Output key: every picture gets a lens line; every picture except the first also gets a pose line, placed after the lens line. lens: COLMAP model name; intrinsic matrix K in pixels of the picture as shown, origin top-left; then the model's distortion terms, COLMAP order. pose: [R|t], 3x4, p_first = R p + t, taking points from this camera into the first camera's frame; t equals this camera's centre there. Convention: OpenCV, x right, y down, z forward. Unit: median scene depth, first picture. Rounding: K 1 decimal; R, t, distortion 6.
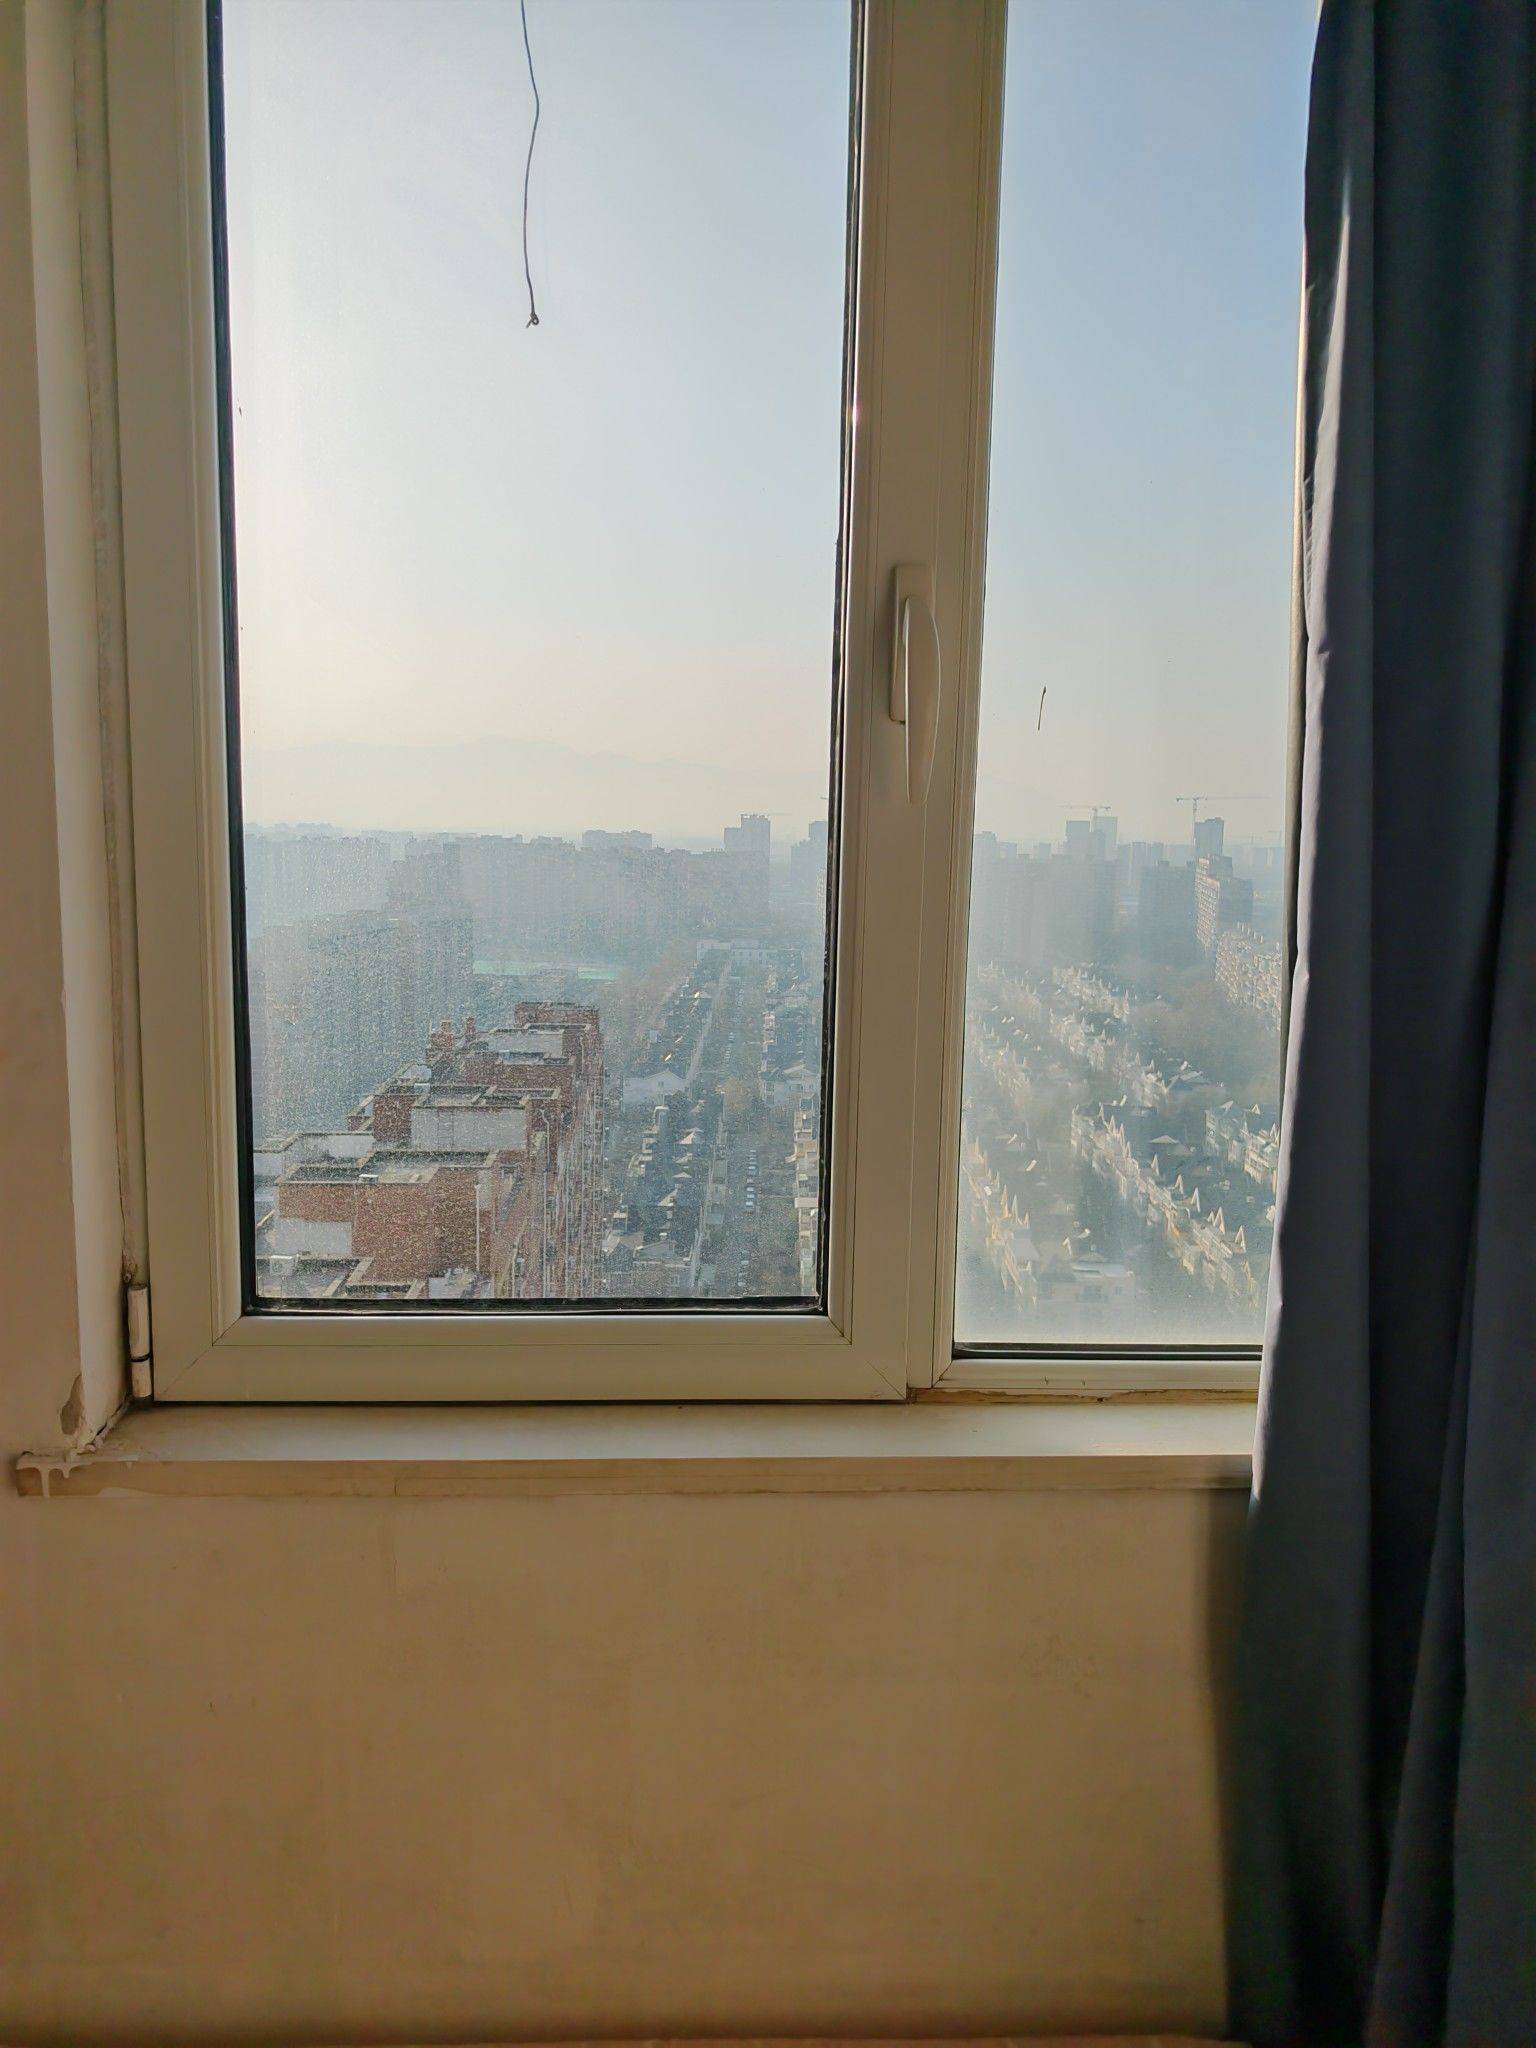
lens RADIAL K [[1488.2, 0, 768.0], [0, 1488.2, 1024.0], [0, 0, 1]] dist [0.031773, -0.003862]
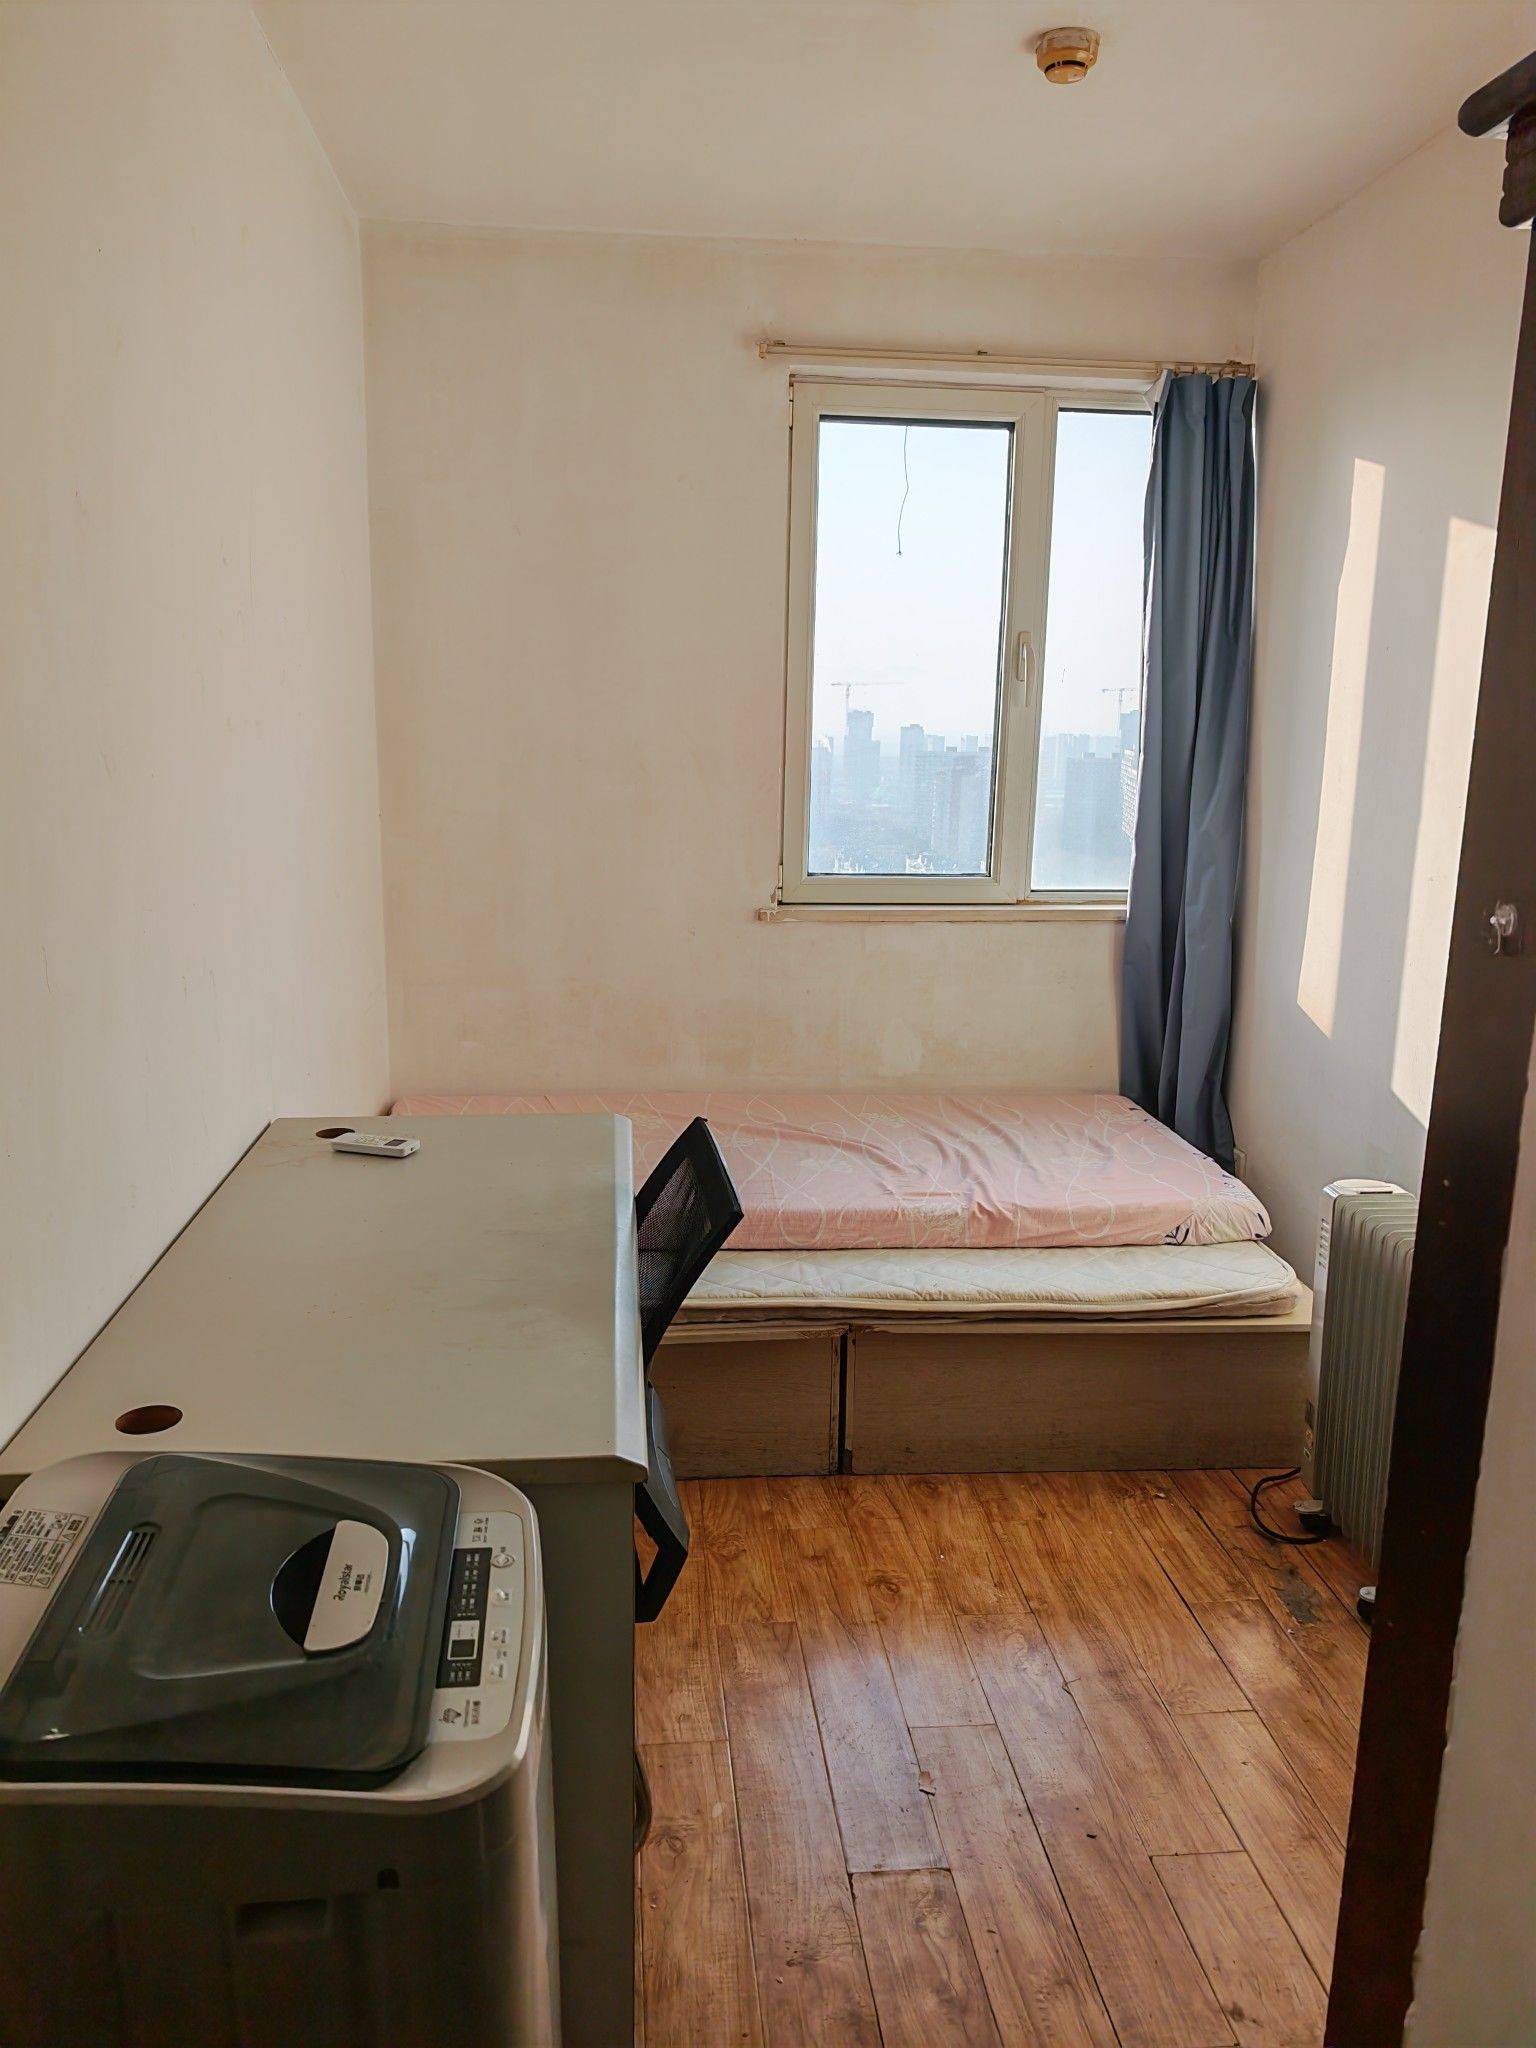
lens RADIAL K [[1488.2, 0, 768.0], [0, 1488.2, 1024.0], [0, 0, 1]] dist [0.031773, -0.003862]
pose [[0.998784, -0.015645, 0.046745, -0.614145], [0.012377, 0.997512, 0.069398, 0.301457], [-0.047714, -0.068736, 0.996493, -2.212174]]
